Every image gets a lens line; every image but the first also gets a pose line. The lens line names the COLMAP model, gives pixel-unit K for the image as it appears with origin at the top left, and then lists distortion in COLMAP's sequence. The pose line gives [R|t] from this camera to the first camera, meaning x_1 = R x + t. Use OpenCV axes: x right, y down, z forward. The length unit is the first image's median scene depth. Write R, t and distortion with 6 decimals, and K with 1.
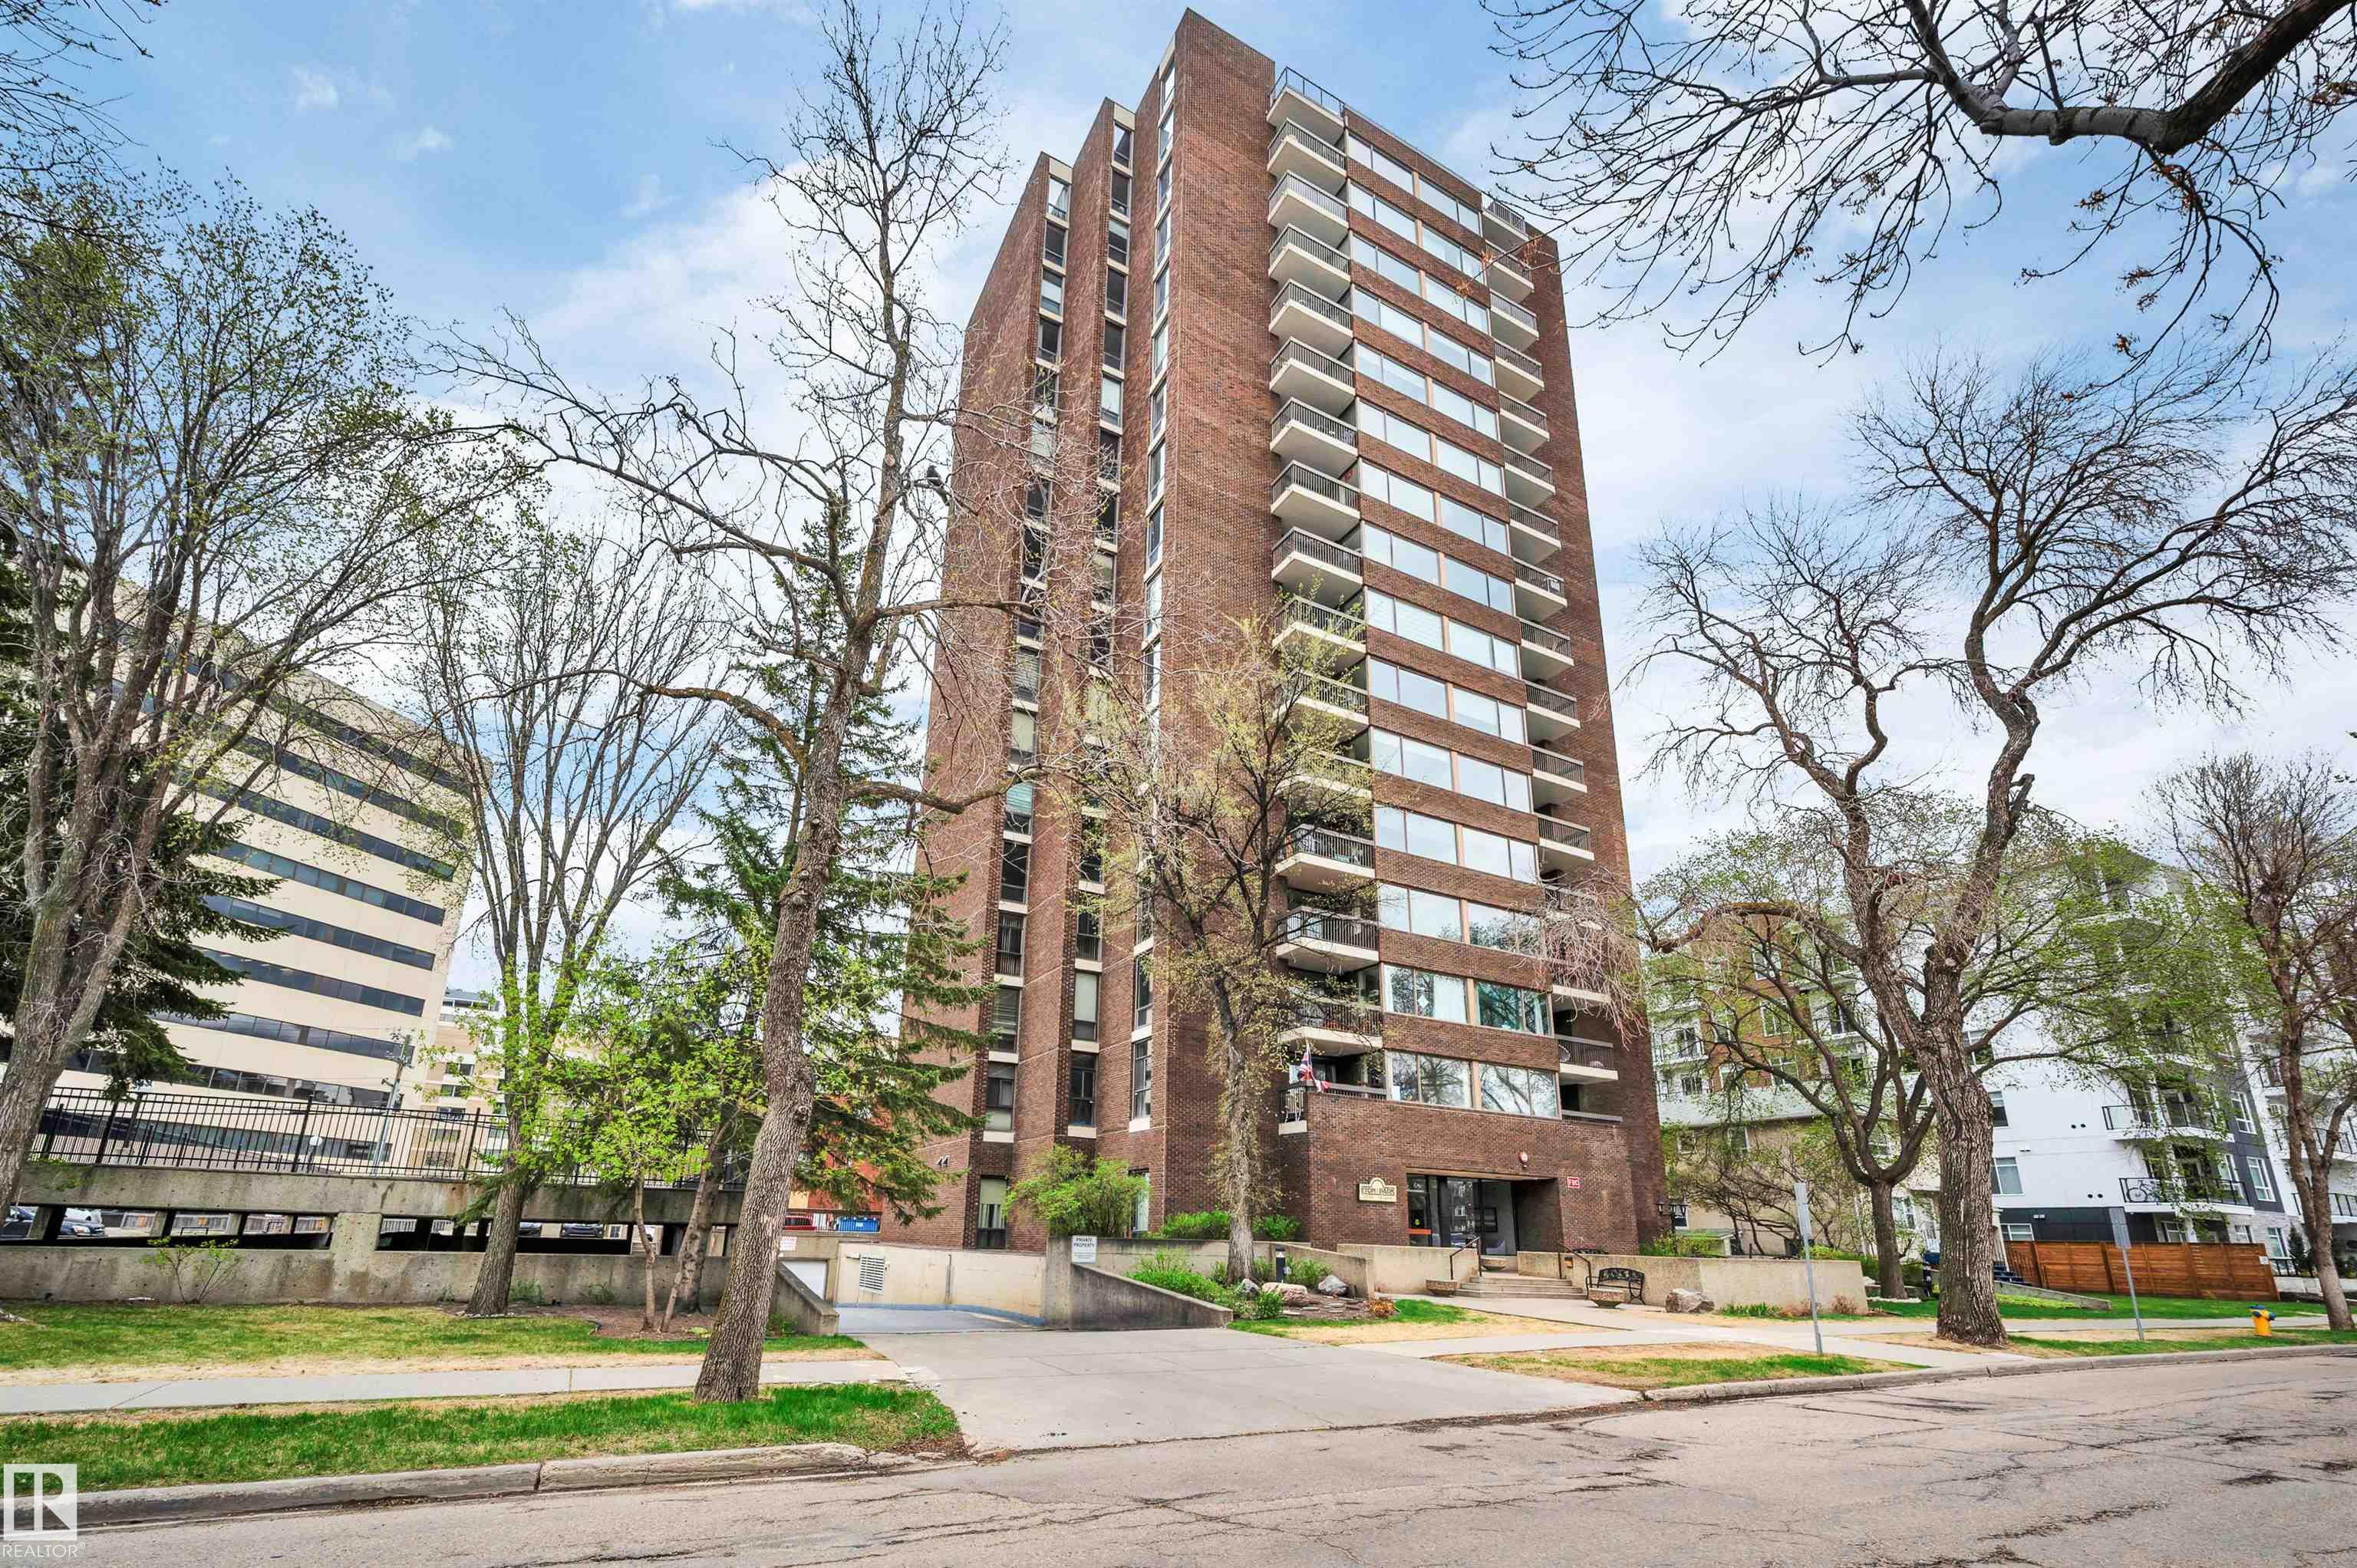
lens RADIAL K [[944.6, 0, 1176.6], [0, 944.6, 978.8], [0, 0, 1]] dist [0.000835, -0.000196]
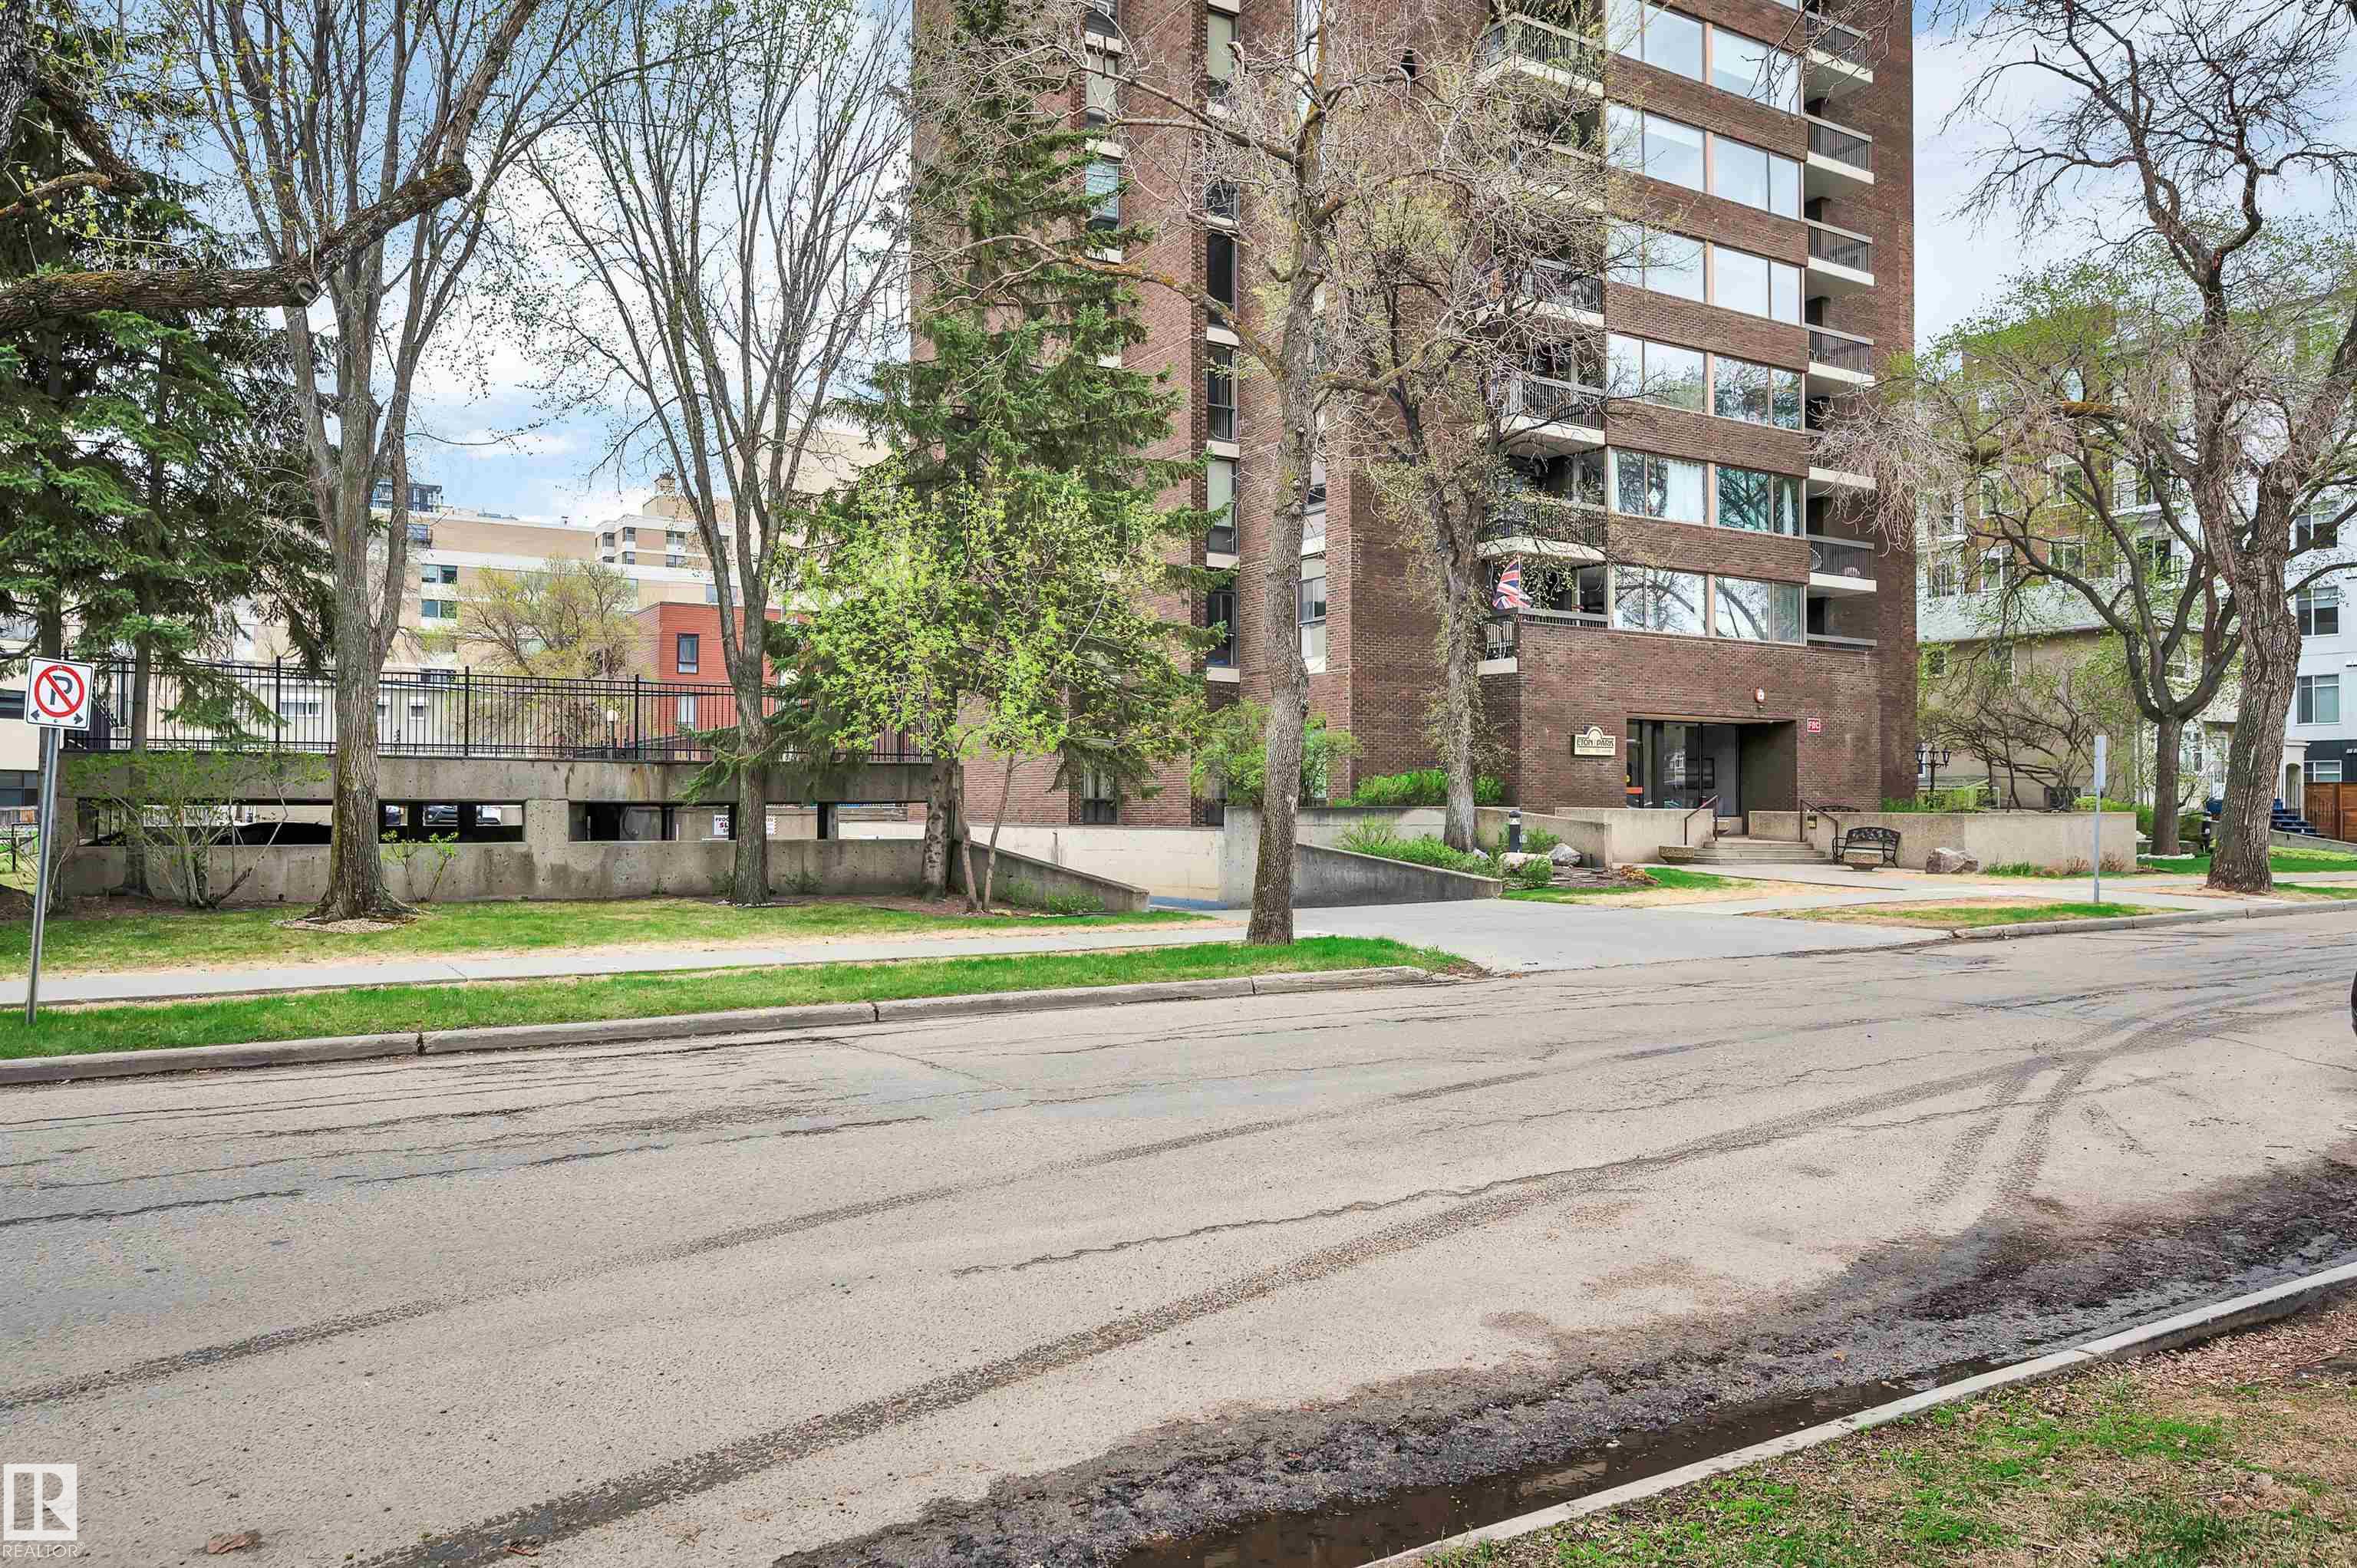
lens RADIAL K [[1615.5, 0, 1270.4], [0, 1615.5, 788.1], [0, 0, 1]] dist [0.000238, 0.002021]
pose [[0.991821, -0.022505, 0.125633, -0.217972], [-0.010428, 0.966751, 0.255506, -0.079962], [-0.127206, -0.254726, 0.958610, -0.270669]]
